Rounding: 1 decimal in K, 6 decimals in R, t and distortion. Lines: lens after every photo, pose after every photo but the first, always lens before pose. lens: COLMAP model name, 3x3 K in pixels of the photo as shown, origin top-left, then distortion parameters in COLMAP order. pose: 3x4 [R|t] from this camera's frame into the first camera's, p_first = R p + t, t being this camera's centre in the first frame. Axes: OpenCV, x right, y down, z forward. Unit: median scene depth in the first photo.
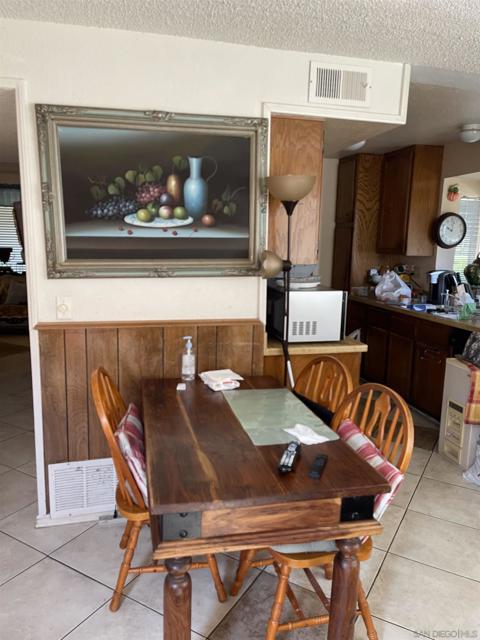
lens RADIAL K [[468.7, 0, 236.7], [0, 468.7, 317.8], [0, 0, 1]] dist [0.054396, -0.069954]
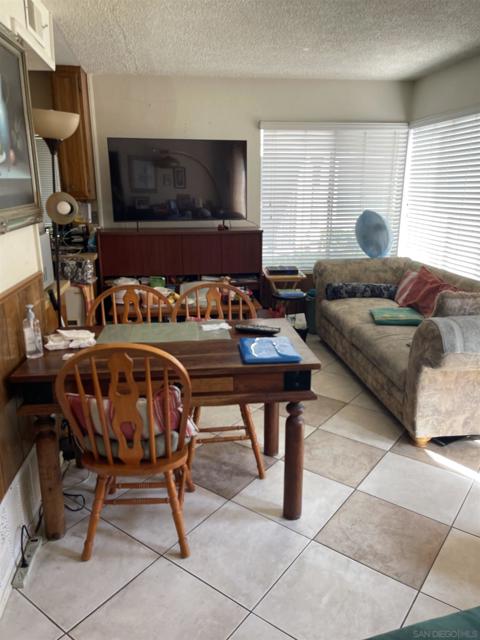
lens RADIAL K [[468.7, 0, 236.7], [0, 468.7, 317.8], [0, 0, 1]] dist [0.054396, -0.069954]
pose [[0.115031, -0.279079, 0.953353, -0.855580], [0.161239, 0.952243, 0.259299, -0.093088], [-0.980189, 0.123890, 0.154536, 0.533904]]
